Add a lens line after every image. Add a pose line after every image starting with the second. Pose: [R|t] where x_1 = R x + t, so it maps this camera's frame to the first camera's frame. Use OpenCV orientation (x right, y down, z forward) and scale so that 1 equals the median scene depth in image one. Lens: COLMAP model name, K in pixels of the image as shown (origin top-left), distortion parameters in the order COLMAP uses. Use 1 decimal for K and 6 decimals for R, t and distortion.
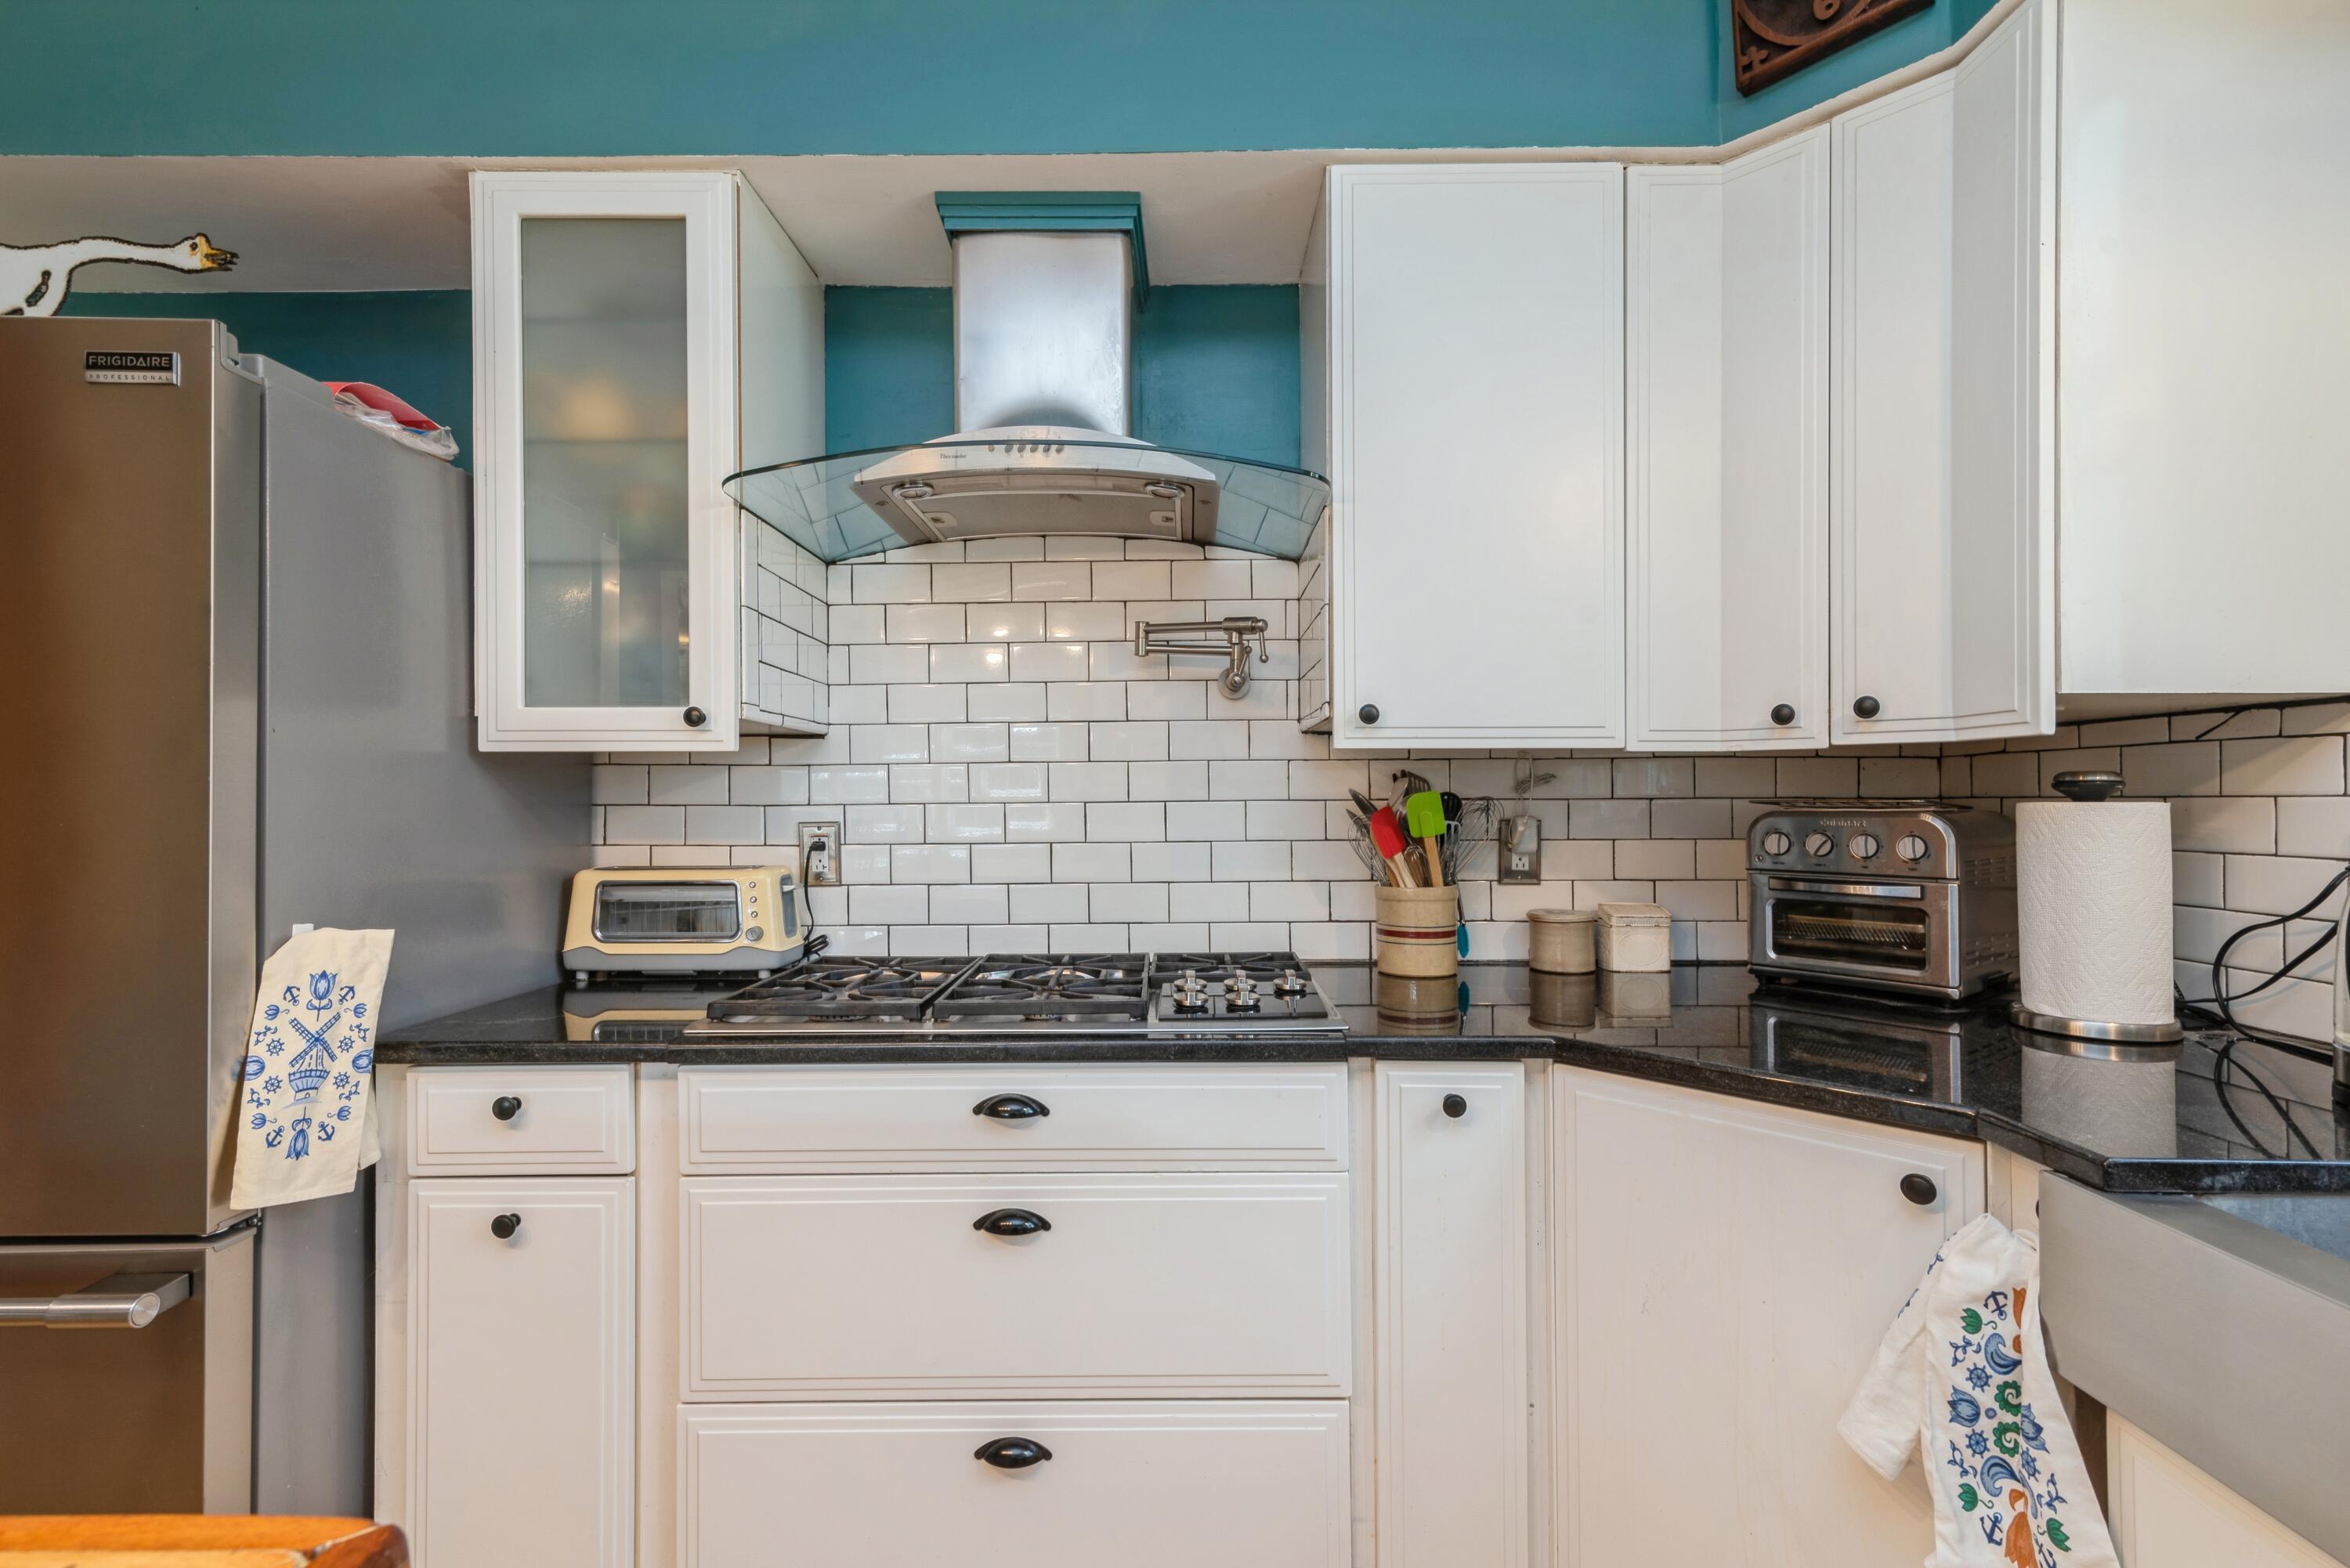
lens RADIAL K [[1060.9, 0, 1184.7], [0, 1060.9, 790.1], [0, 0, 1]] dist [0.012993, 0.000440]
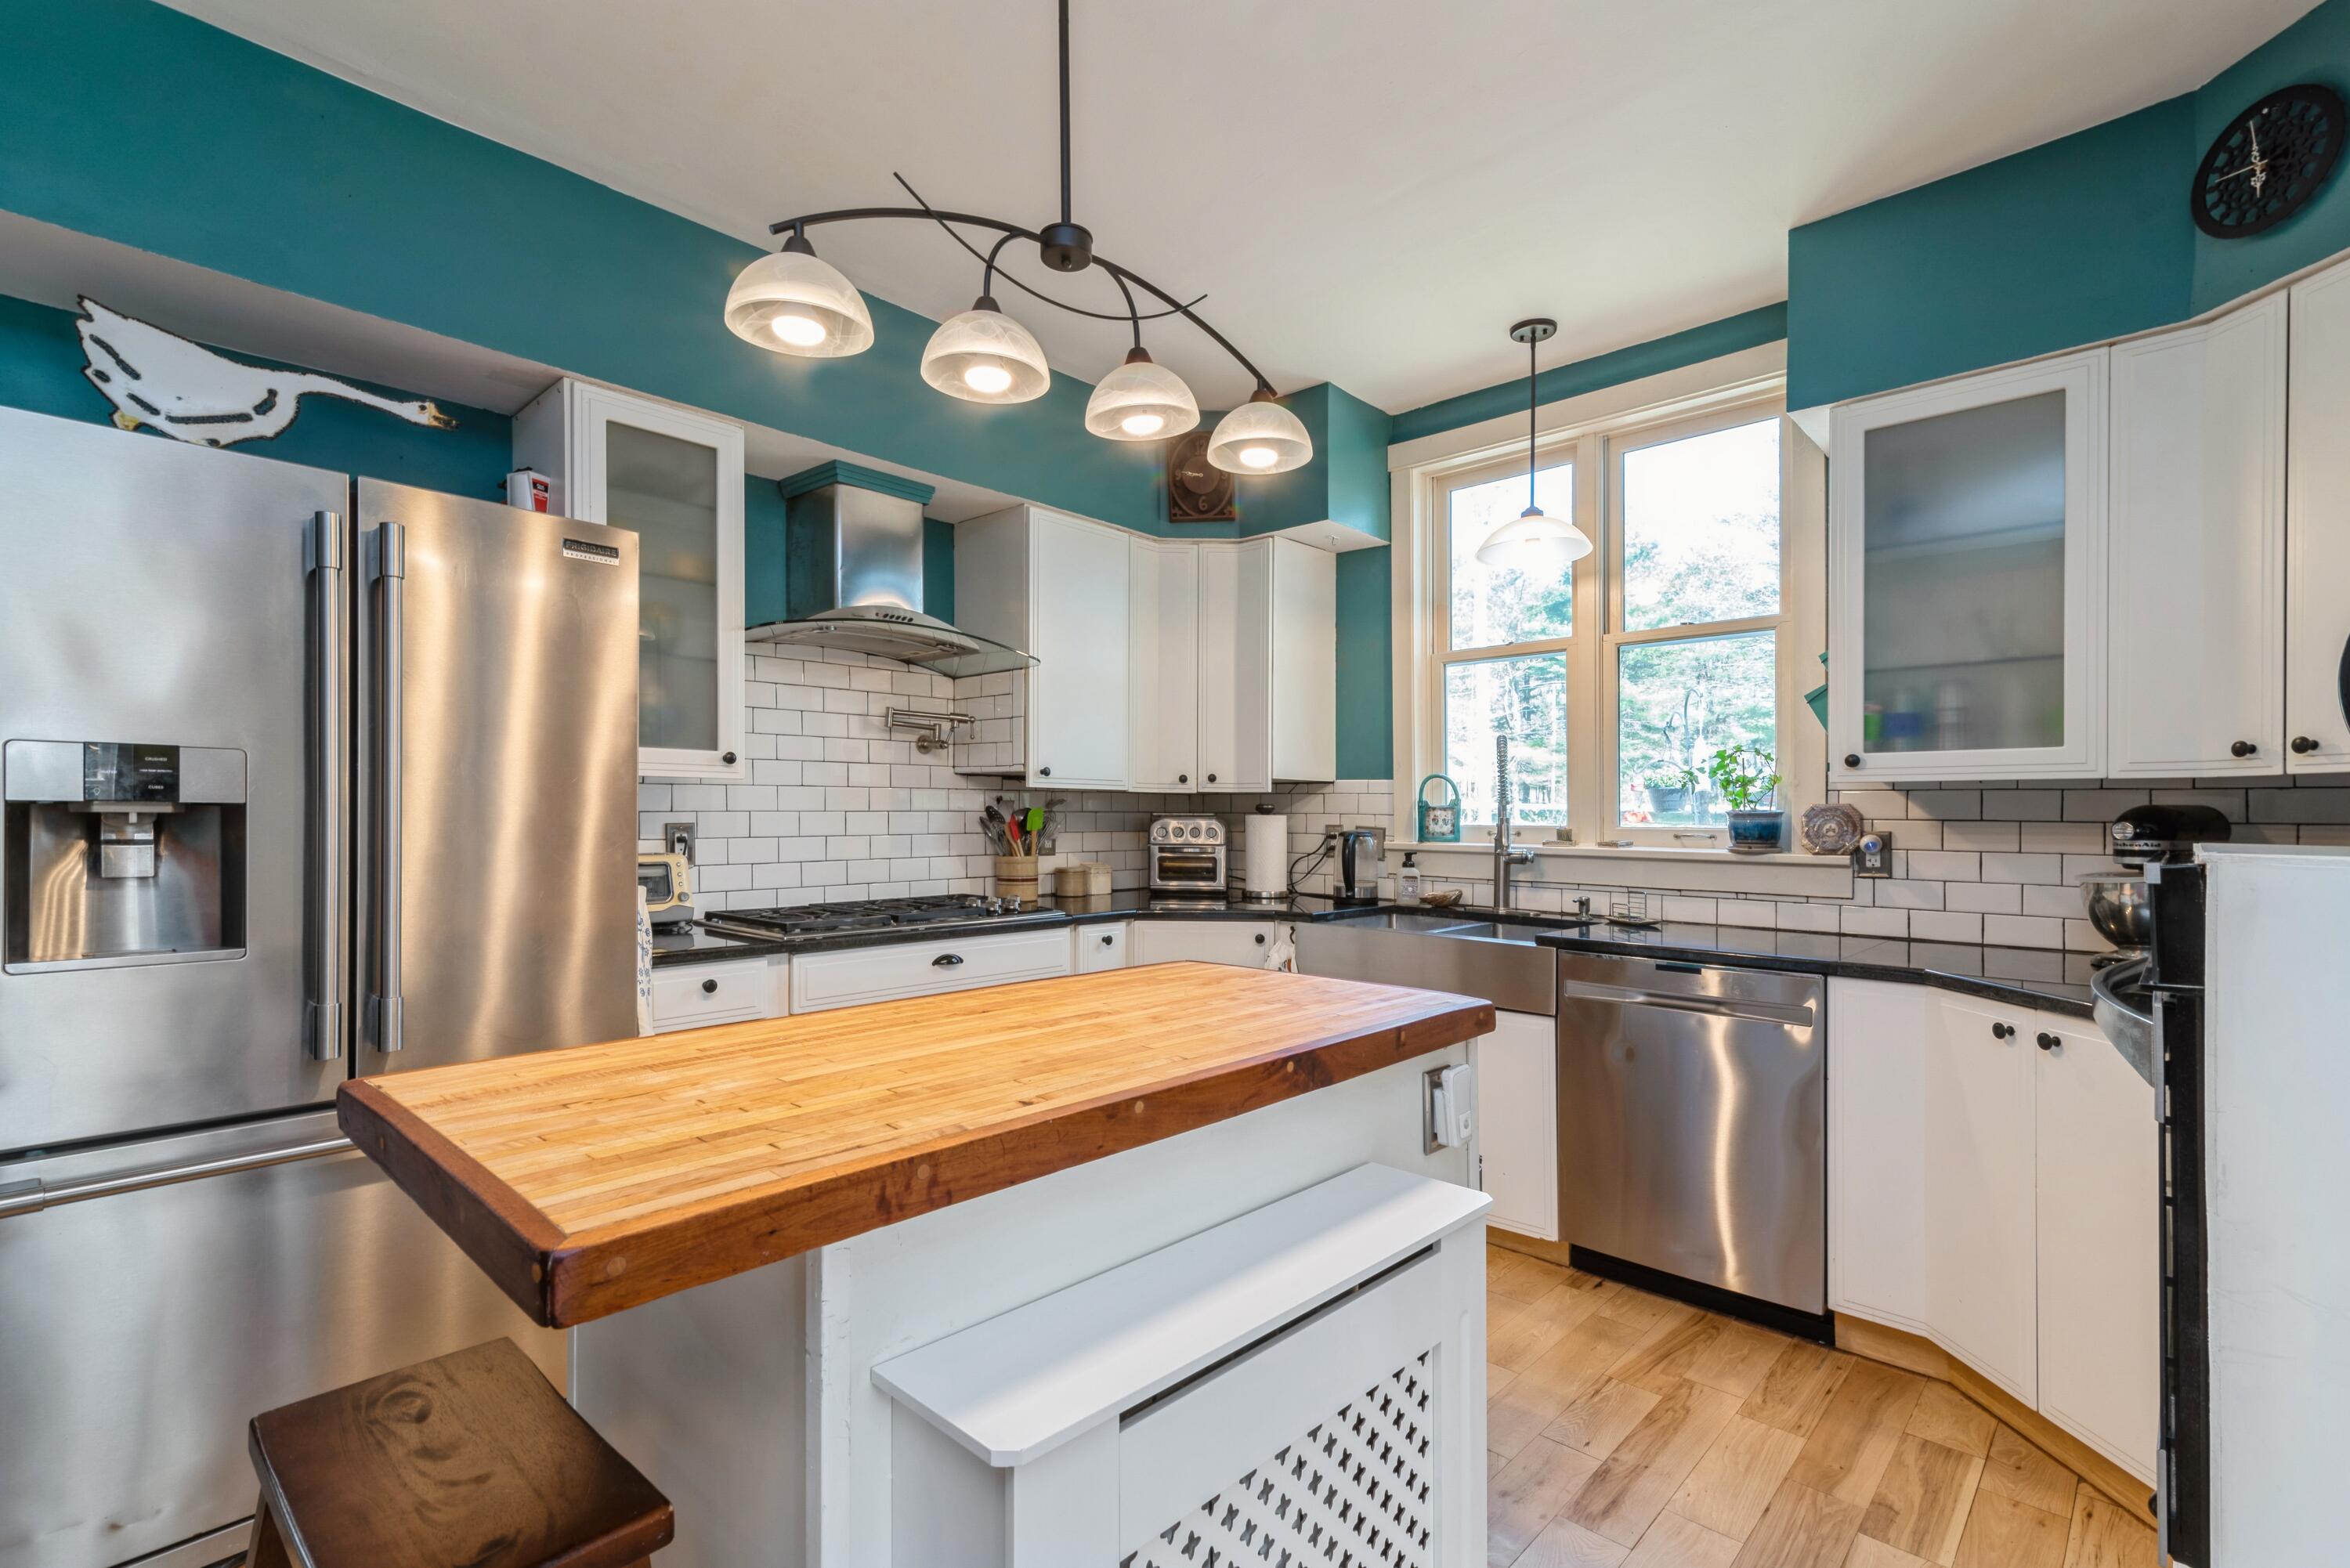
lens RADIAL K [[1060.9, 0, 1167.3], [0, 1060.9, 801.8], [0, 0, 1]] dist [0.012993, 0.000440]
pose [[0.682017, 0.015819, 0.731166, -1.176222], [-0.016349, 0.999846, -0.006382, -0.001208], [-0.731154, -0.007601, 0.682170, -0.607496]]
